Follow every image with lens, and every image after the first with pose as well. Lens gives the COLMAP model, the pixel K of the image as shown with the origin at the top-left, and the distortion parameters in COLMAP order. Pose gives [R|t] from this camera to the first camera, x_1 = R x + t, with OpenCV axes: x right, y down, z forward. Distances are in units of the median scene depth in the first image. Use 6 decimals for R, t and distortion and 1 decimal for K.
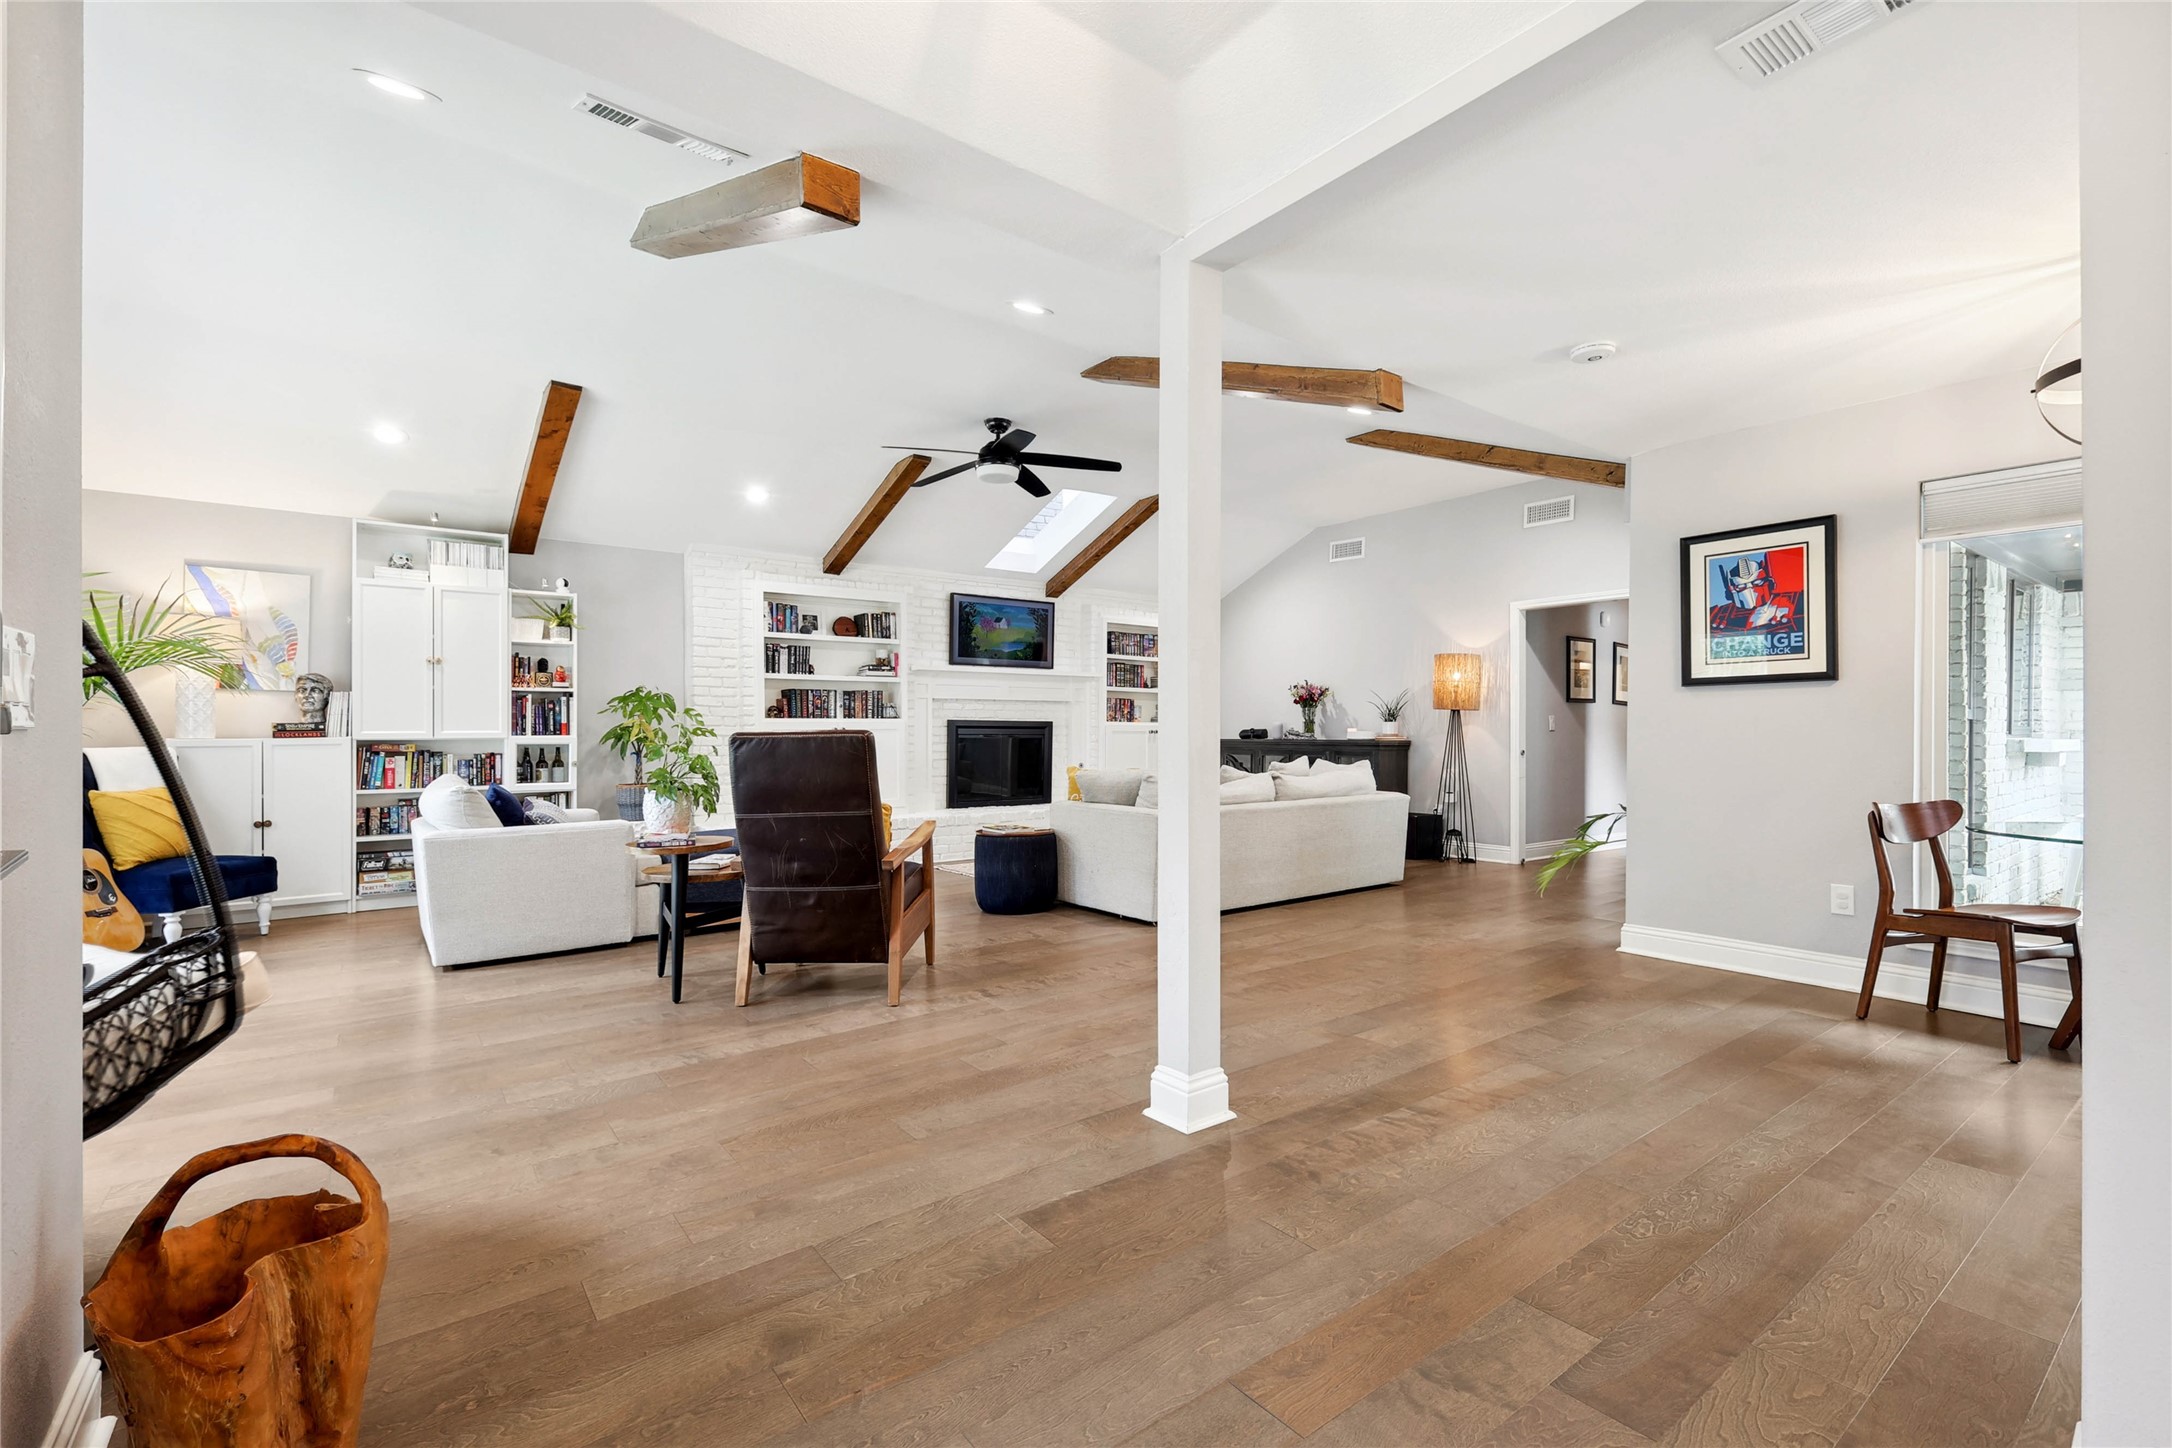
lens RADIAL K [[945.4, 0, 1087.3], [0, 945.4, 737.9], [0, 0, 1]] dist [0.002164, 0.000036]
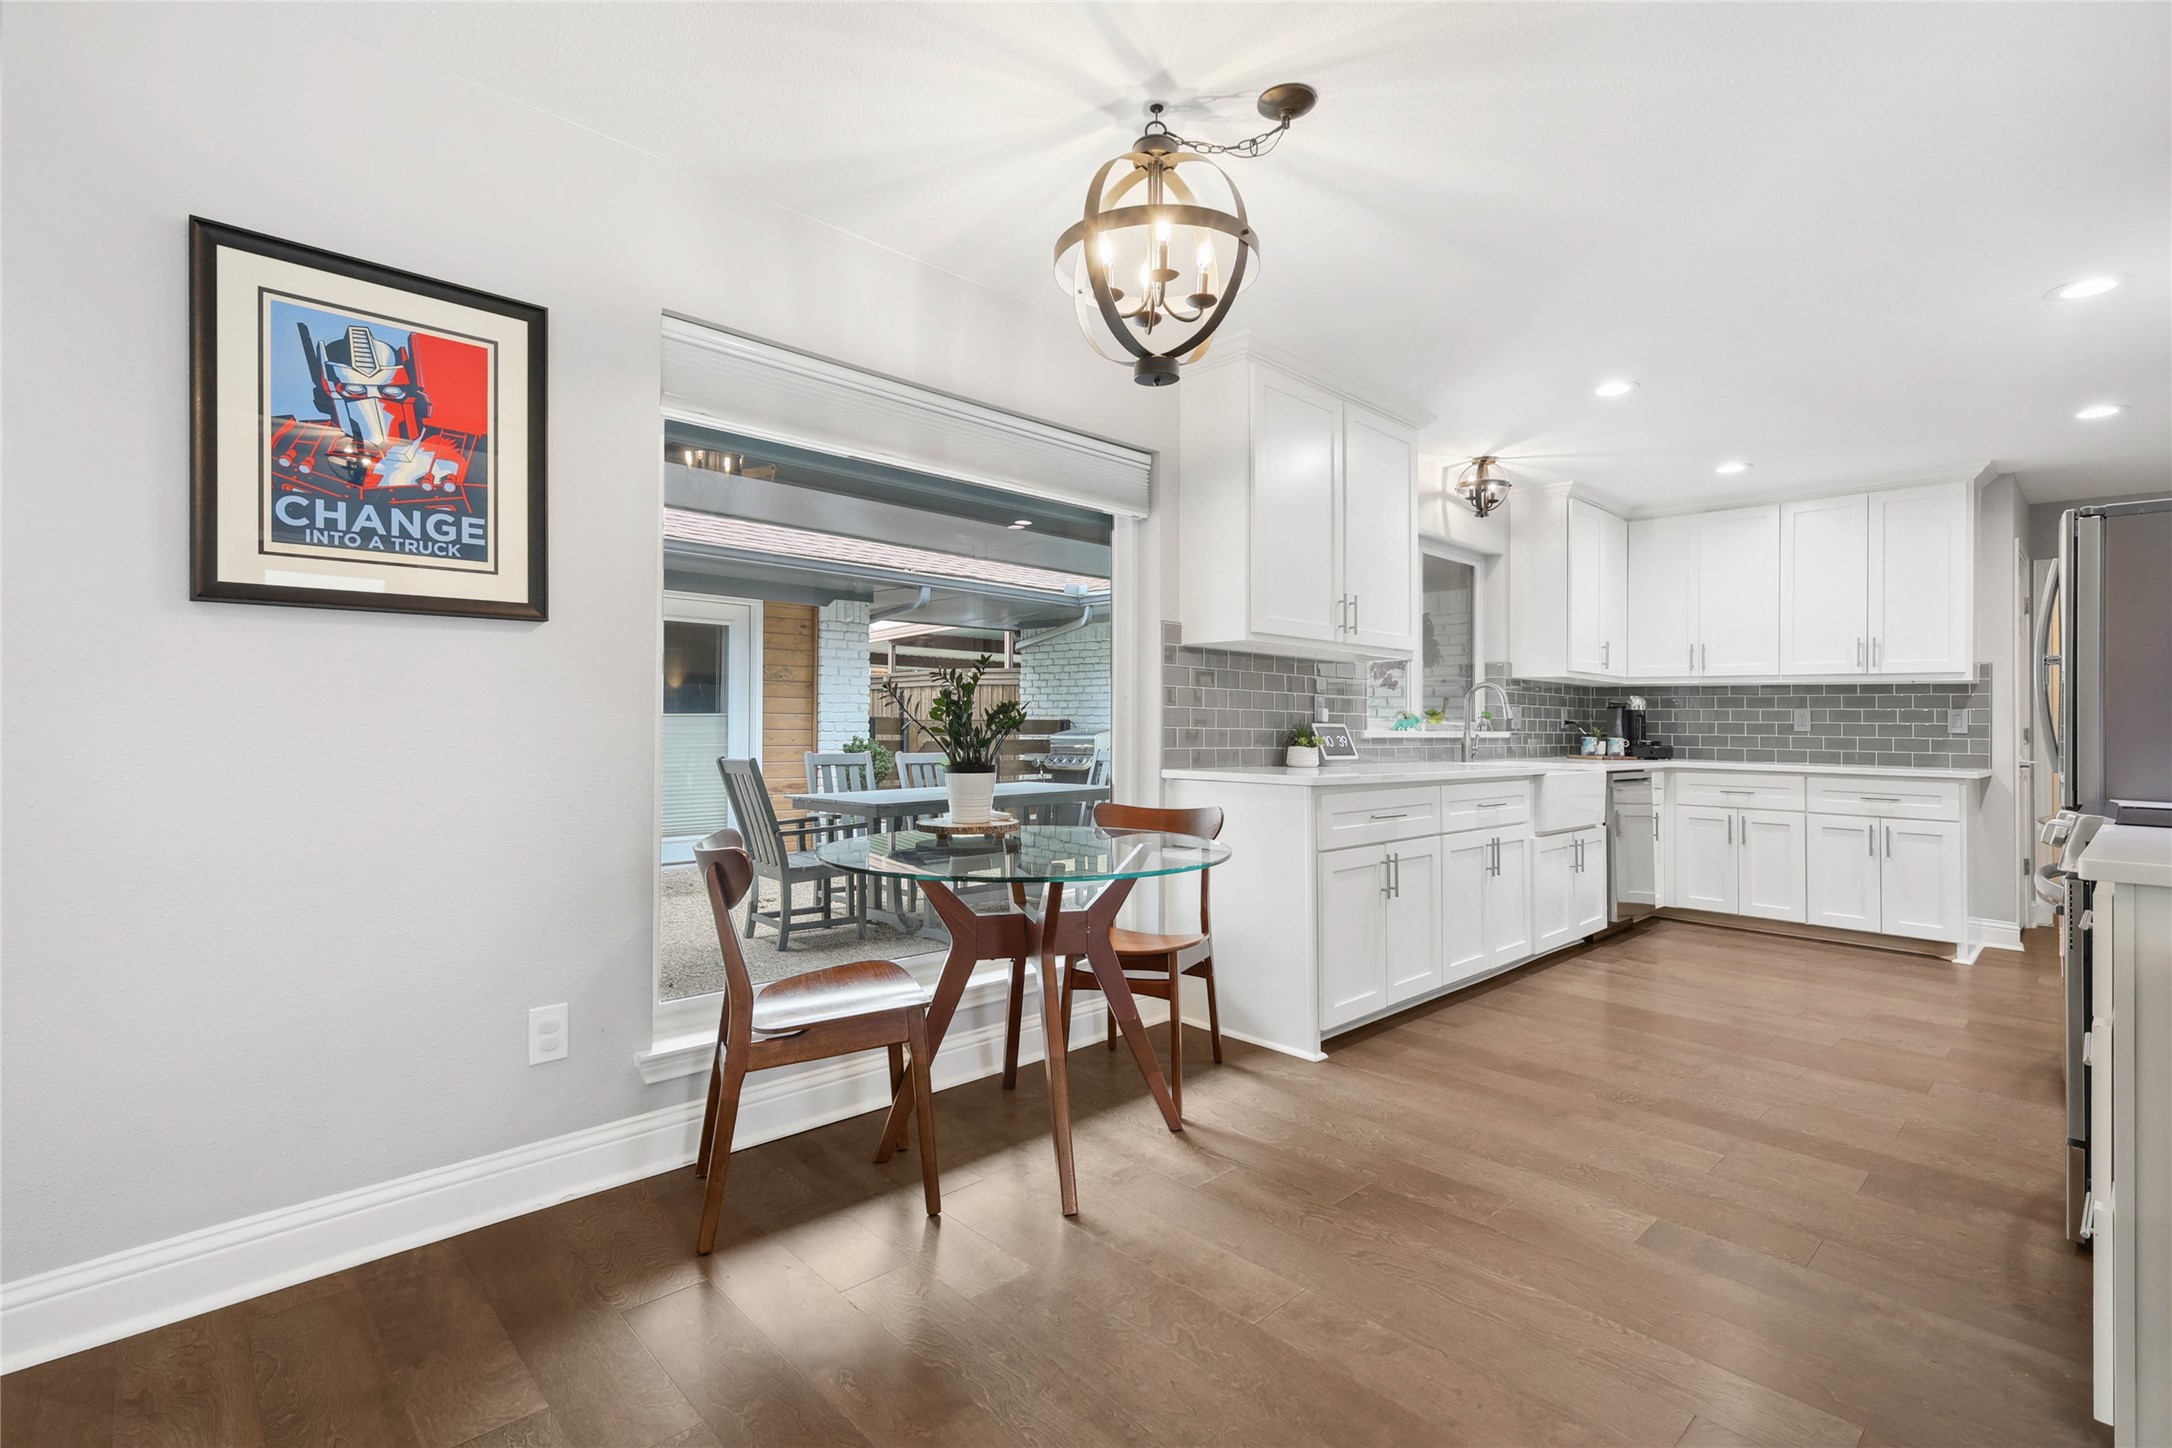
lens RADIAL K [[987.2, 0, 1086.4], [0, 987.2, 696.3], [0, 0, 1]] dist [0.002327, -0.000523]
pose [[-0.105921, 0.024077, 0.994083, 0.104678], [-0.006991, 0.999664, -0.024957, -0.003378], [-0.994350, -0.009593, -0.105717, 0.378041]]
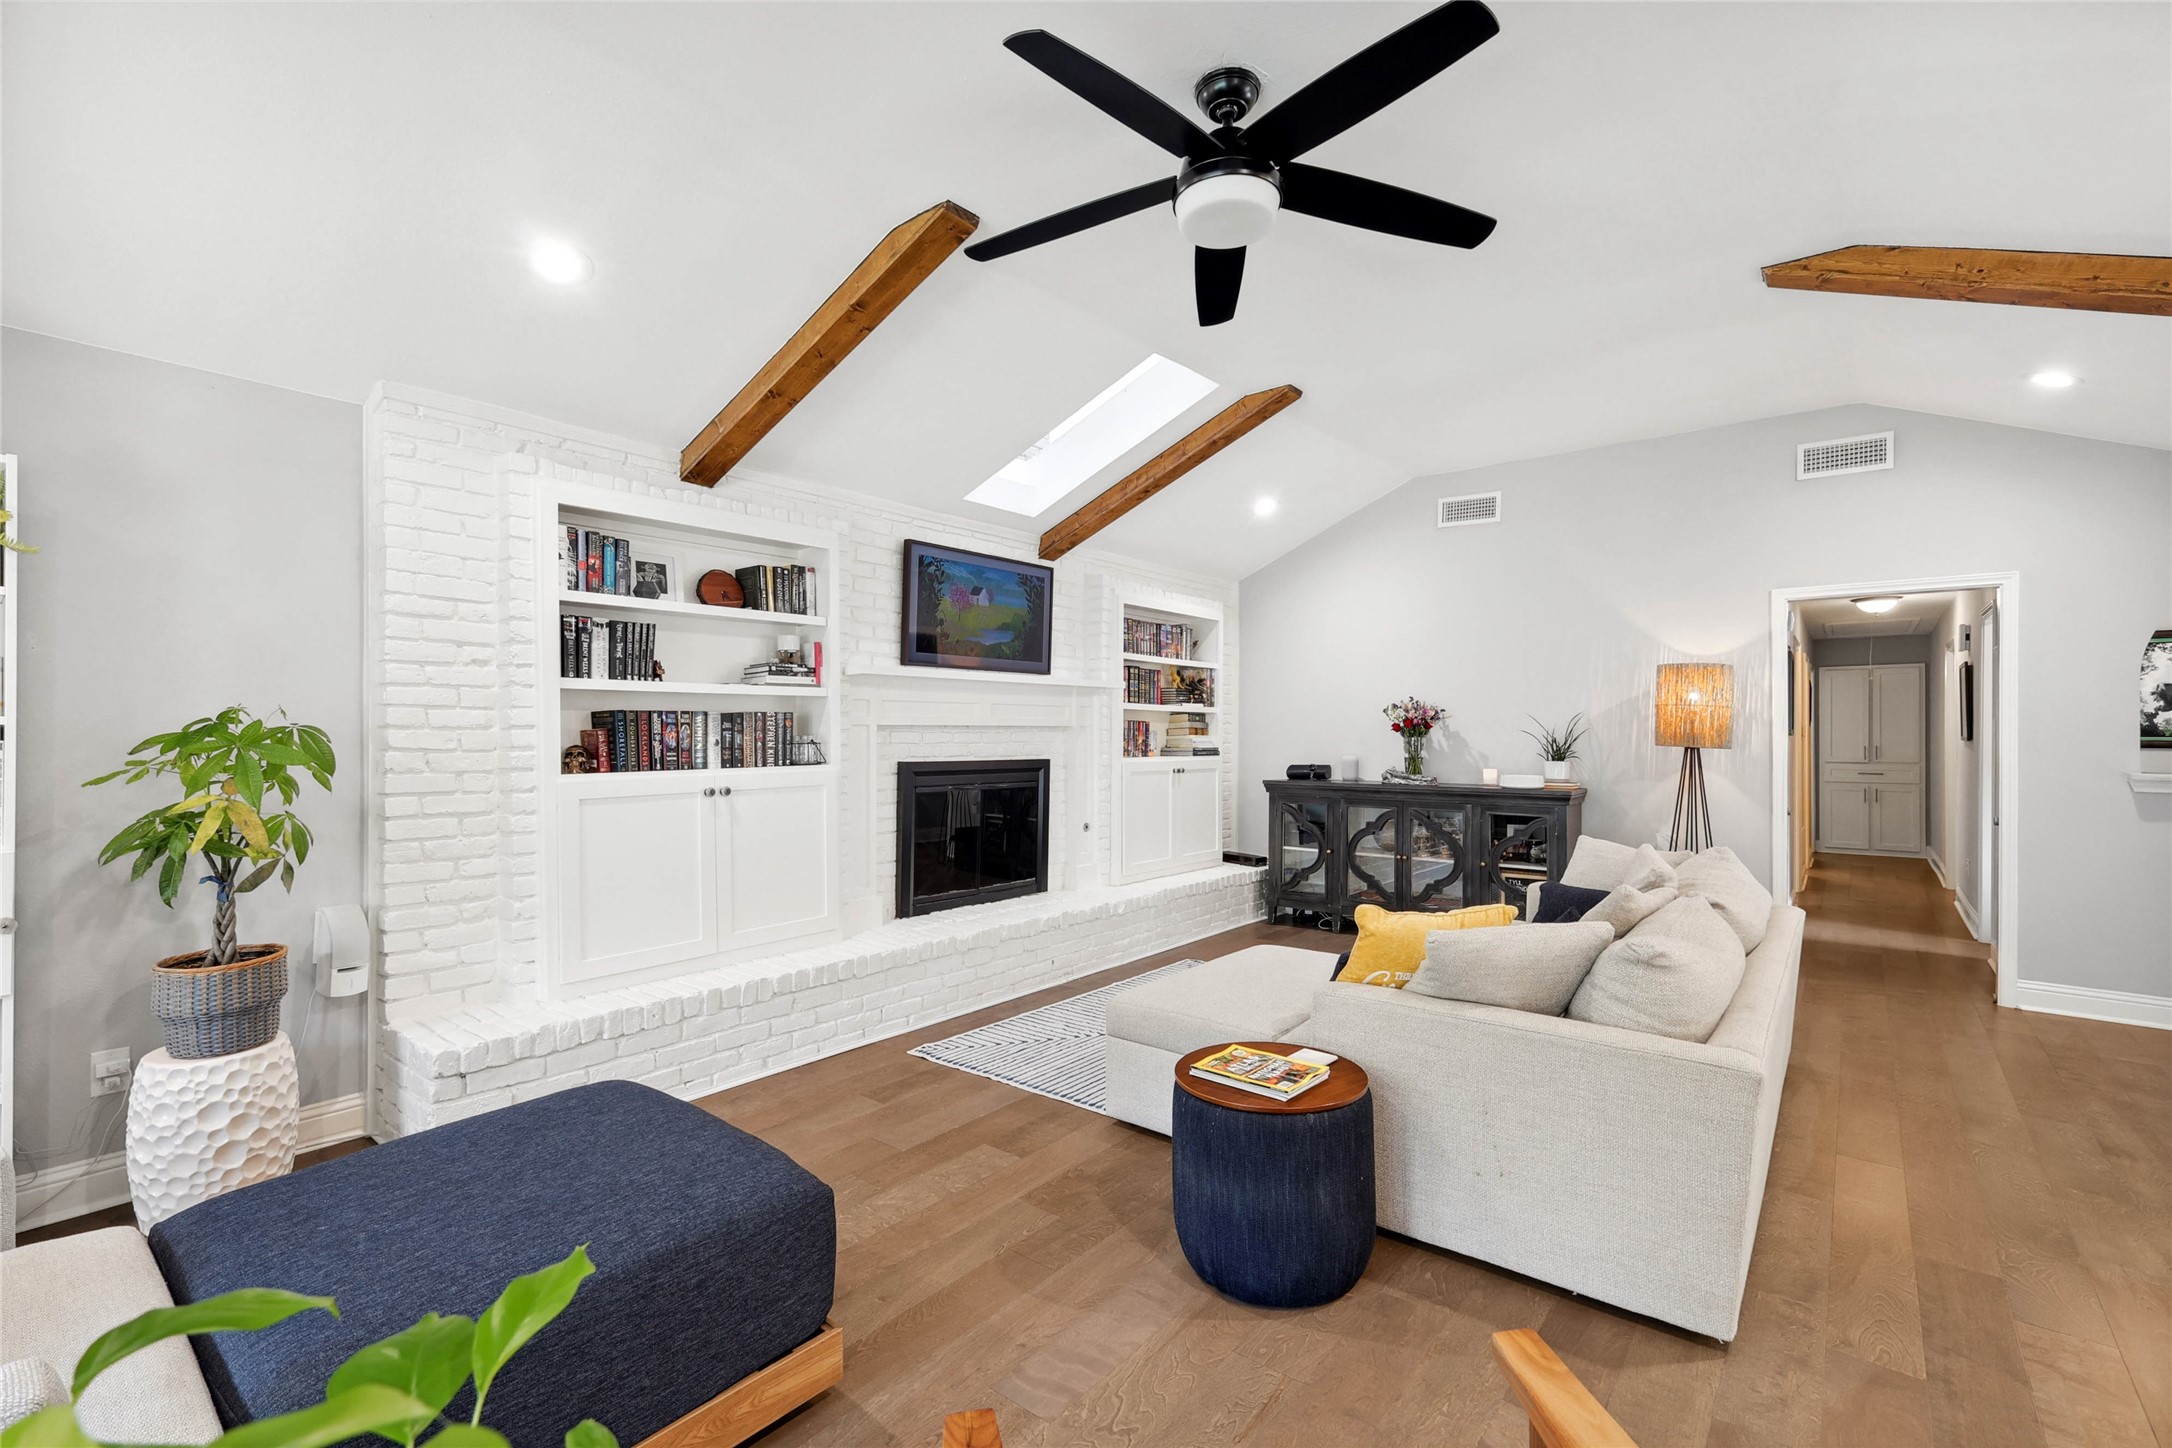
lens RADIAL K [[945.4, 0, 1087.3], [0, 945.4, 737.9], [0, 0, 1]] dist [0.002164, 0.000036]
pose [[0.970452, 0.001388, 0.241290, -0.185354], [-0.001902, 0.999996, 0.001900, -0.037066], [-0.241287, -0.002303, 0.970451, 0.445711]]
